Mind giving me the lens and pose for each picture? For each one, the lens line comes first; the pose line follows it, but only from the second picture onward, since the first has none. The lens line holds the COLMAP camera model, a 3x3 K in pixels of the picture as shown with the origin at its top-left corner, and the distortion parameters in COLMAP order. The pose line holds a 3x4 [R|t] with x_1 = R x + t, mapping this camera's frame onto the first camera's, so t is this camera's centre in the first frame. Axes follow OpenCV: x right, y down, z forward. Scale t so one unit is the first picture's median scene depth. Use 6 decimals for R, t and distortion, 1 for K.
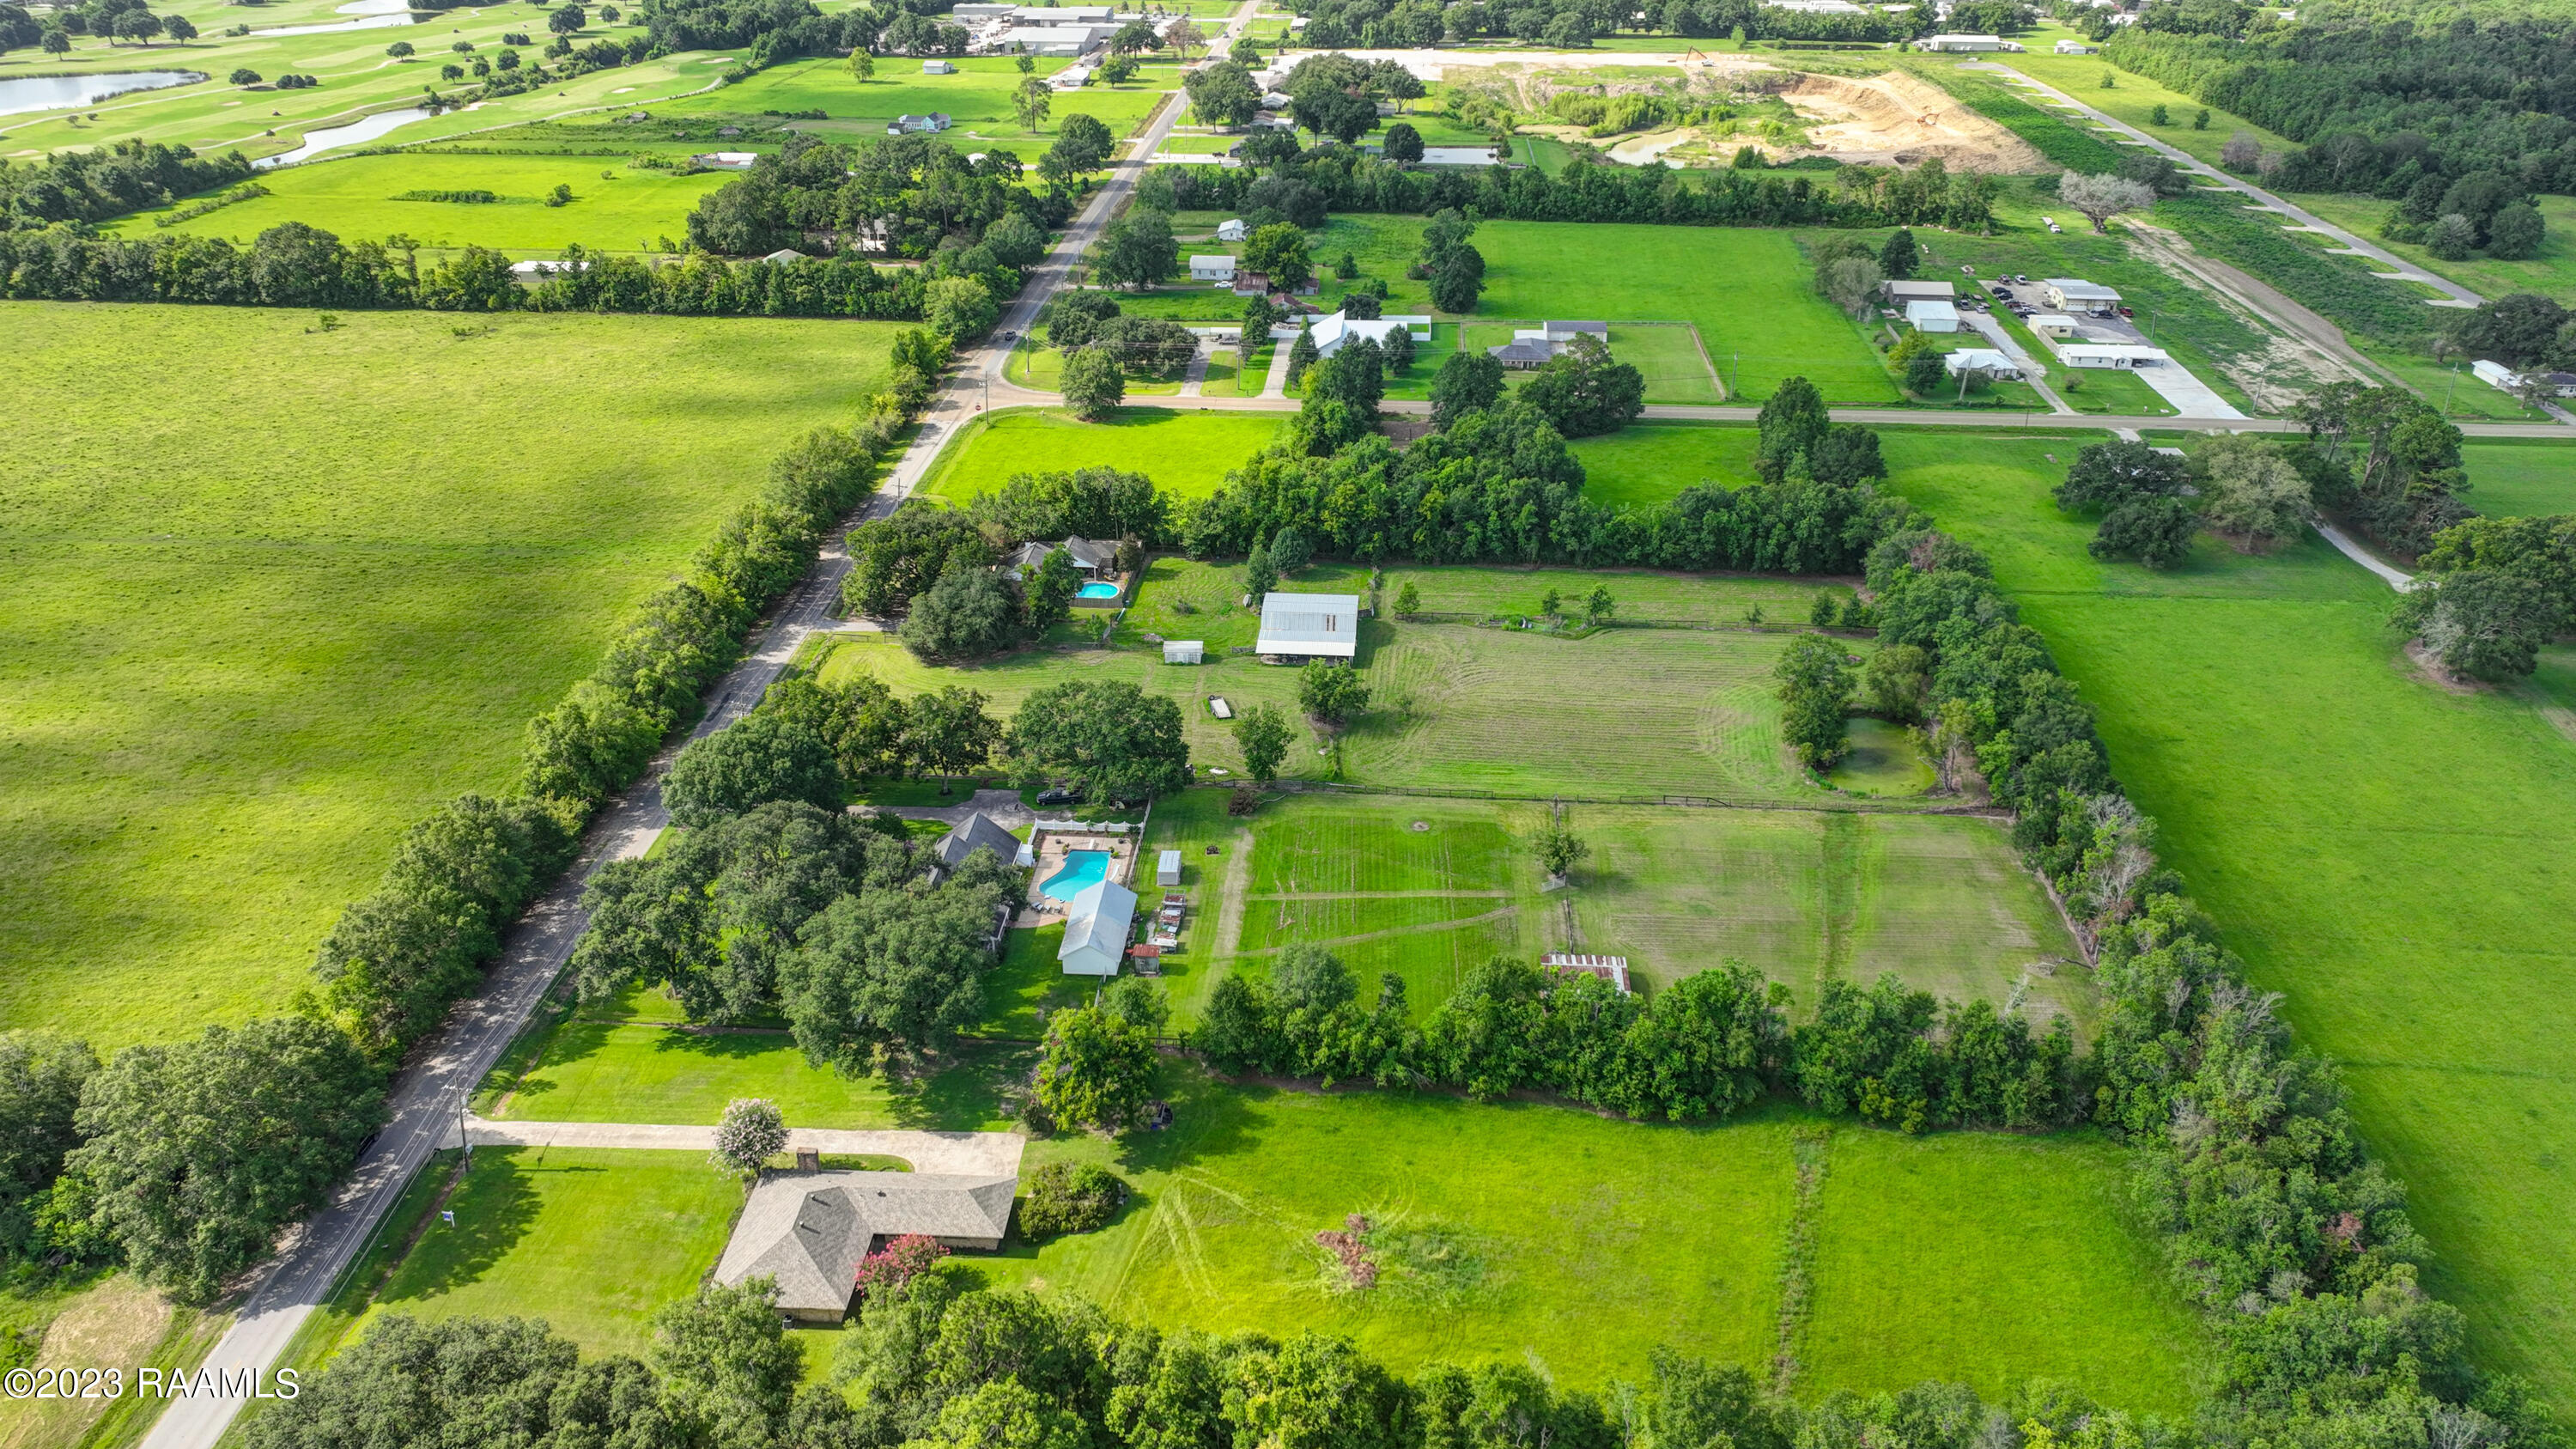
lens RADIAL K [[1818.7, 0, 1288.0], [0, 1818.7, 724.5], [0, 0, 1]] dist [0.006550, -0.004041]
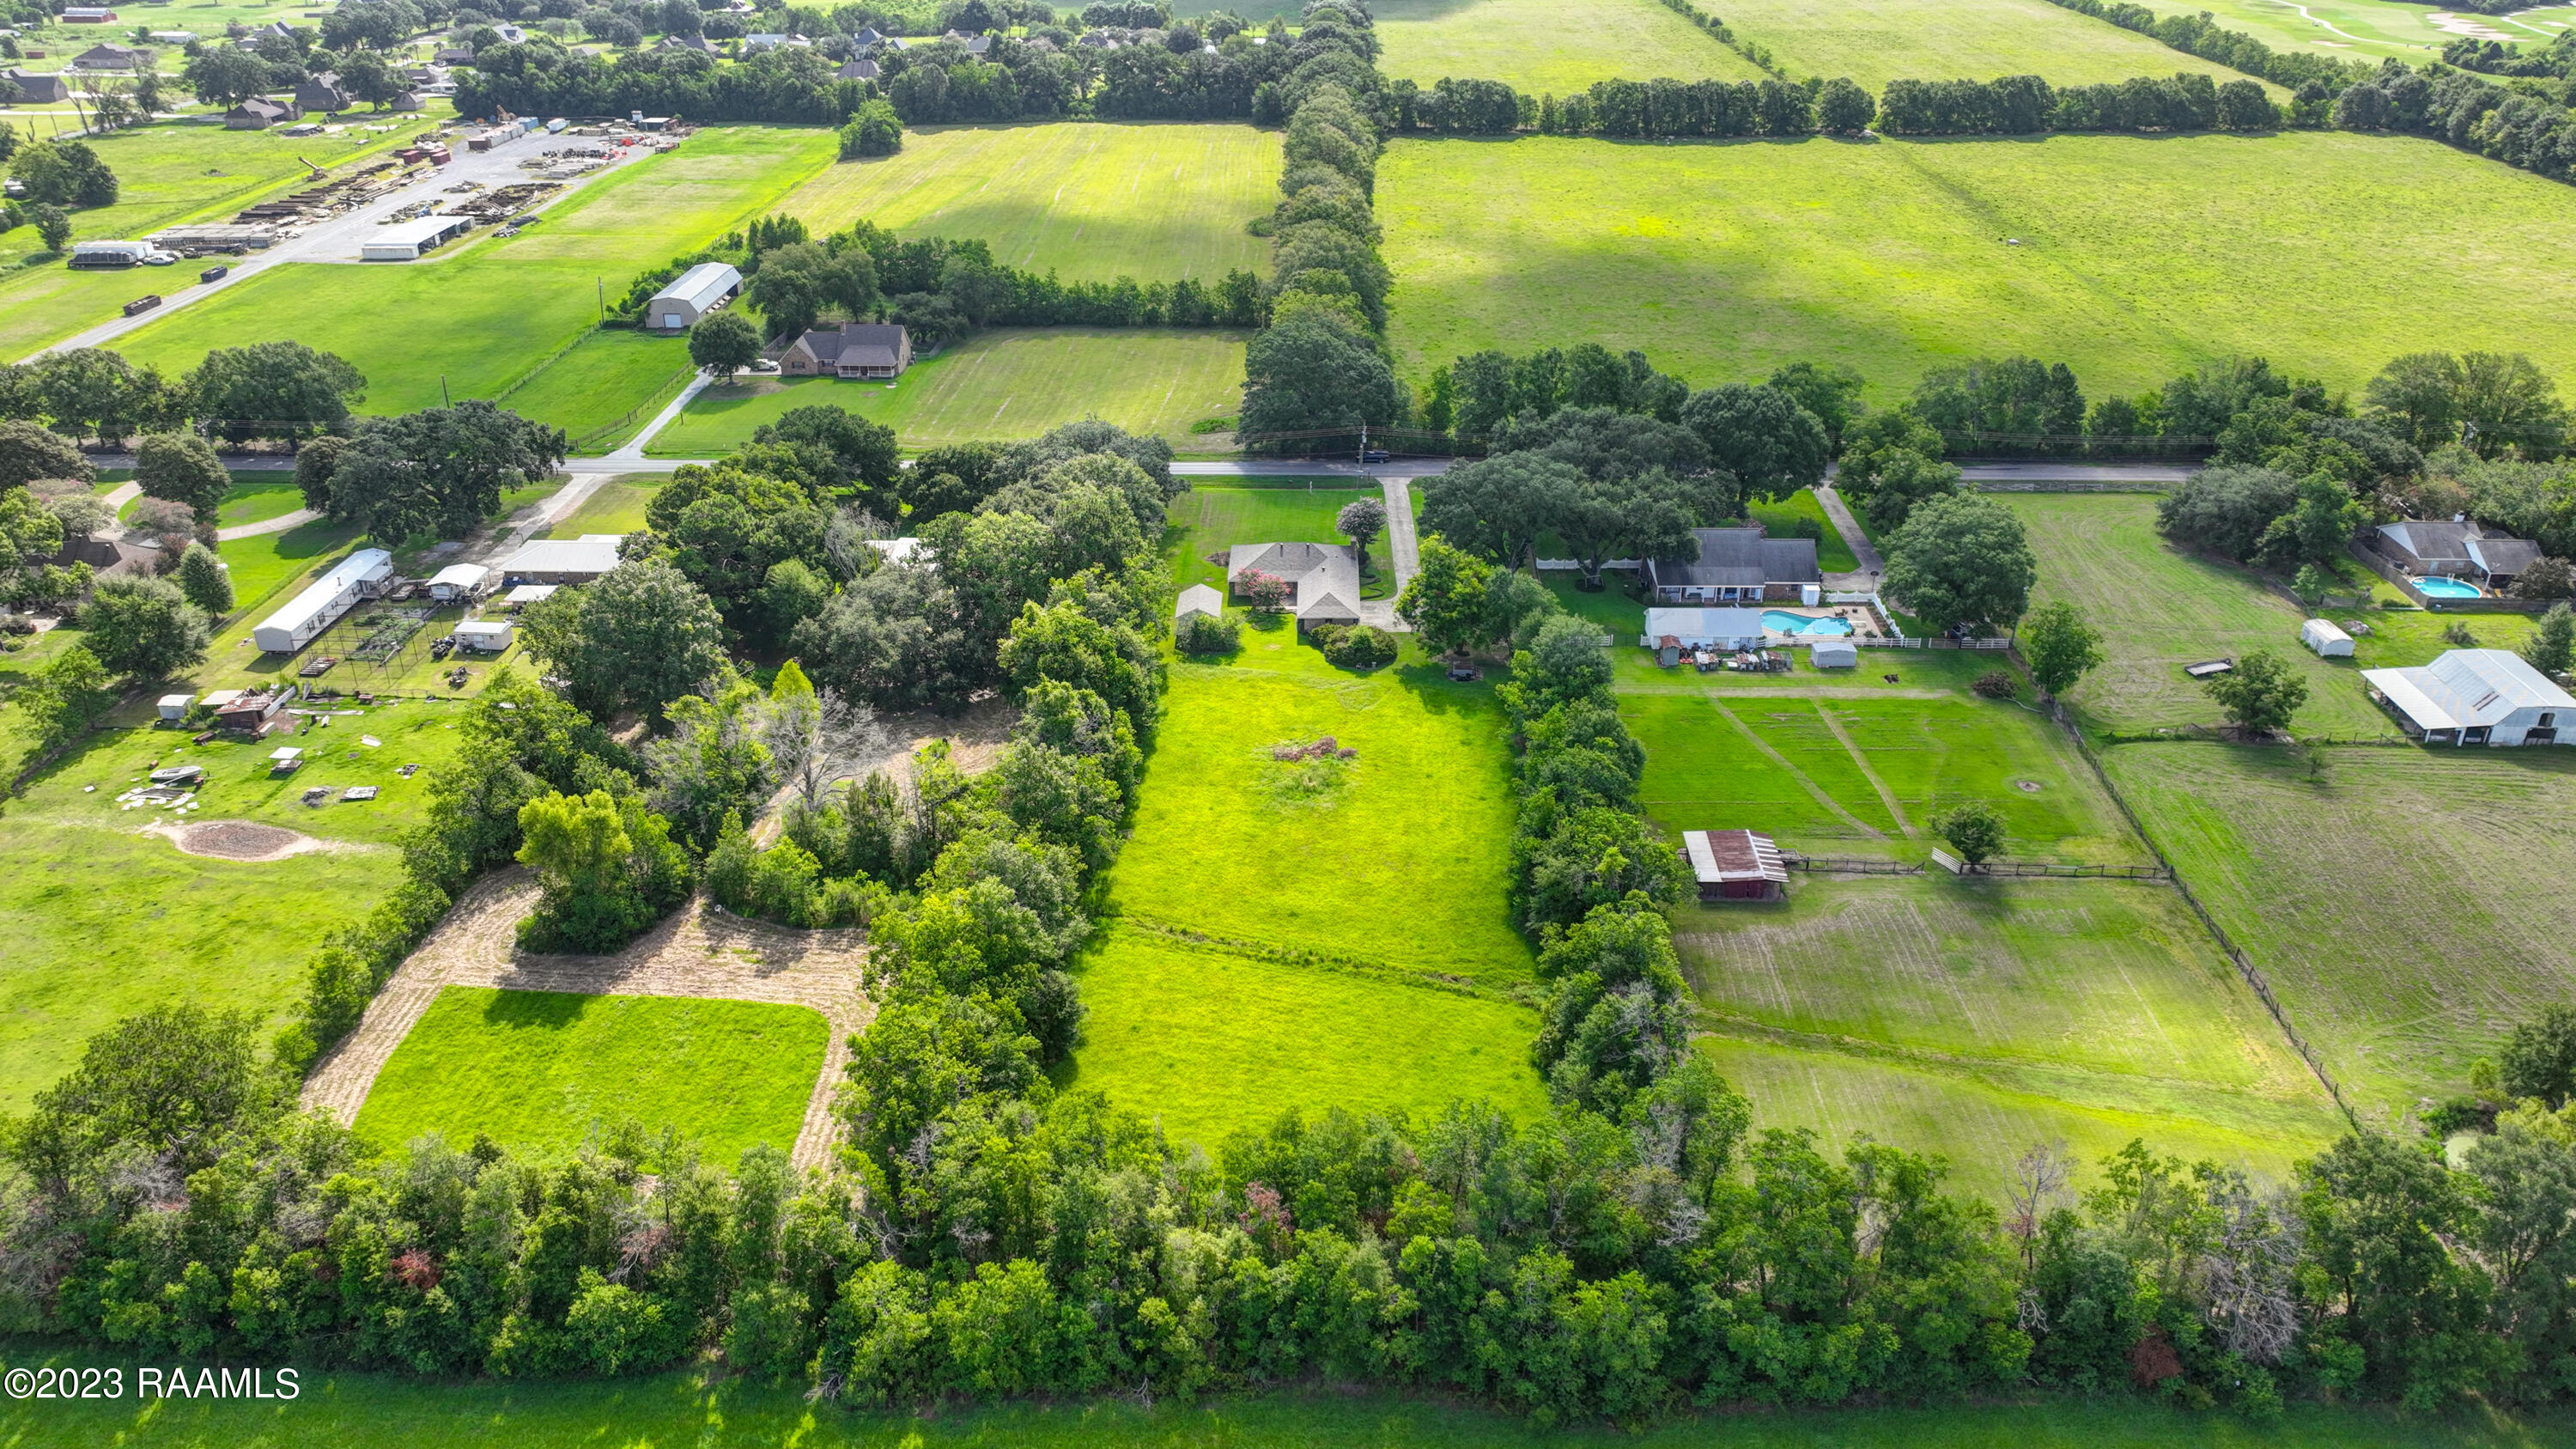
lens RADIAL K [[1818.7, 0, 1288.0], [0, 1818.7, 724.5], [0, 0, 1]] dist [0.006550, -0.004041]
pose [[0.065853, 0.478928, -0.875381, 0.790086], [-0.454466, 0.795407, 0.400984, -0.152375], [0.888327, 0.371425, 0.270036, 0.459566]]
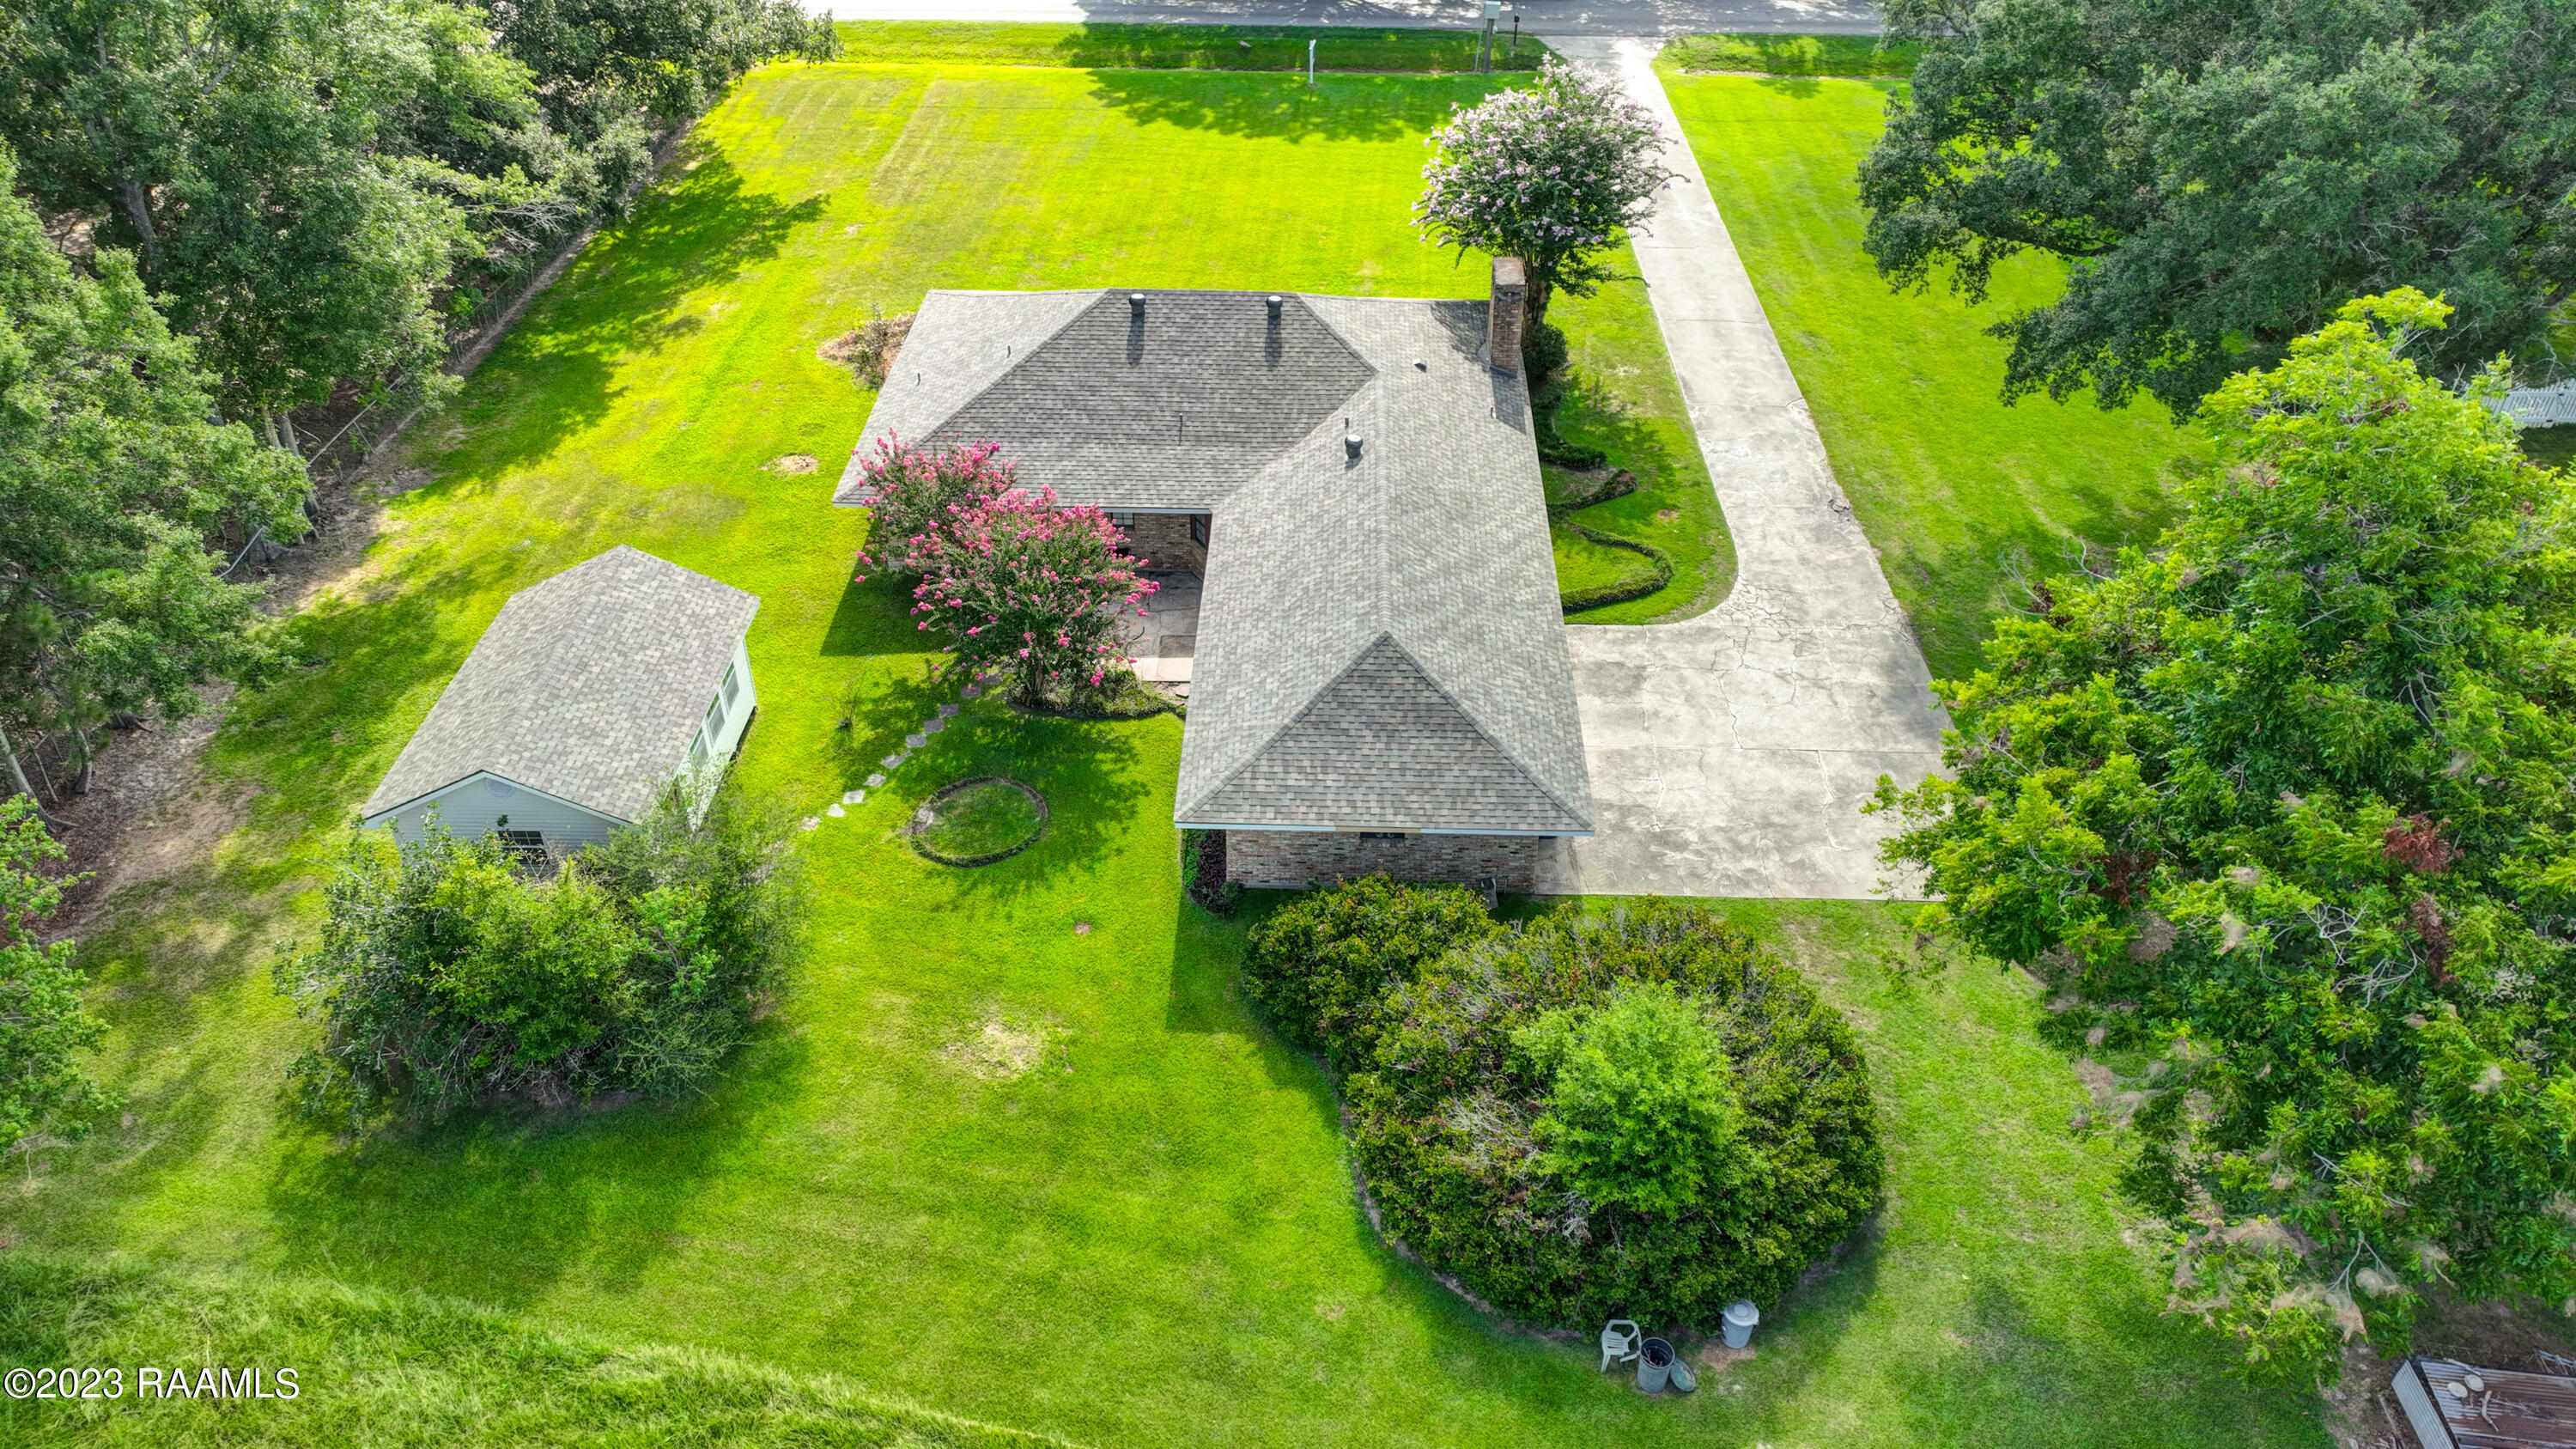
lens RADIAL K [[1818.7, 0, 1288.0], [0, 1818.7, 724.5], [0, 0, 1]] dist [0.006550, -0.004041]
pose [[0.049832, 0.616235, -0.785984, -0.007605], [-0.459246, 0.712971, 0.529874, 0.112665], [0.886910, 0.334555, 0.318532, 0.672109]]
